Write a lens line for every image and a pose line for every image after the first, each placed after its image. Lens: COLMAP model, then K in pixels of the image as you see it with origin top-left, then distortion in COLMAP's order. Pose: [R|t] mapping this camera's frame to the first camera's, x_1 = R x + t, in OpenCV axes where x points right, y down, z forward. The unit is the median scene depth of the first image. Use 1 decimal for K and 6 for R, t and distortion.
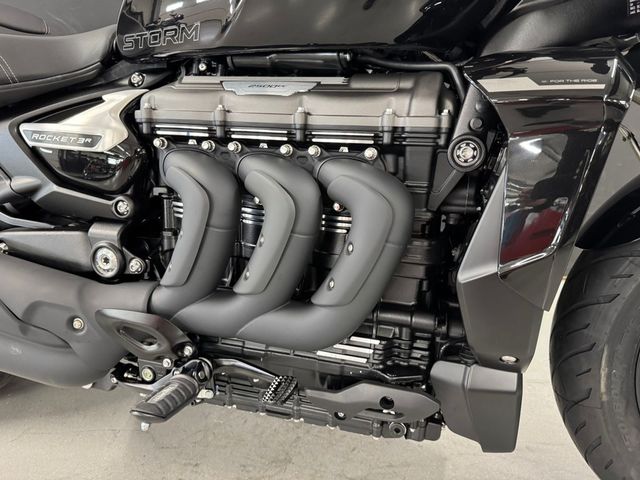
lens RADIAL K [[518.9, 0, 321.5], [0, 518.9, 241.3], [0, 0, 1]] dist [-0.009072, -0.006933]
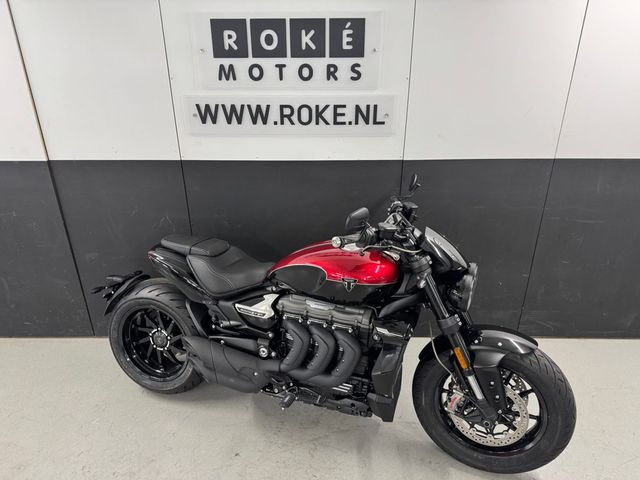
lens RADIAL K [[451.6, 0, 318.8], [0, 451.6, 243.5], [0, 0, 1]] dist [0.001467, -0.002032]
pose [[0.998529, 0.040380, -0.036185, -0.025812], [-0.040099, 0.999160, 0.008450, -0.672752], [0.036496, -0.006987, 0.999309, -1.725015]]
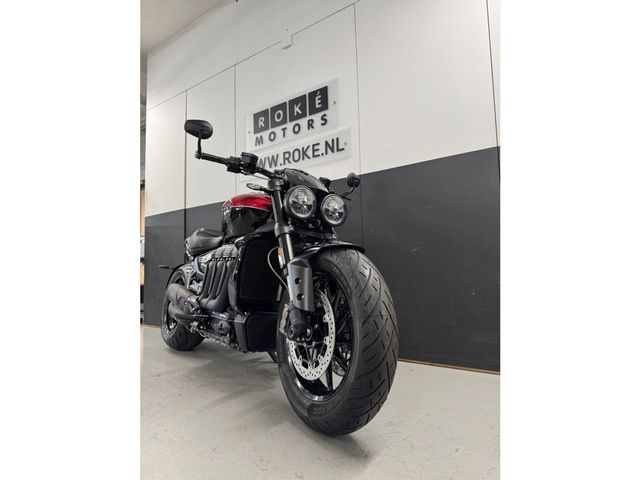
lens RADIAL K [[335.9, 0, 320.0], [0, 335.9, 240.0], [0, 0, 1]] dist [0.035407, -0.000110]
pose [[0.796875, -0.047686, -0.602259, 1.918085], [-0.246827, 0.884187, -0.396598, 0.510465], [0.551422, 0.464693, 0.692817, -0.442490]]
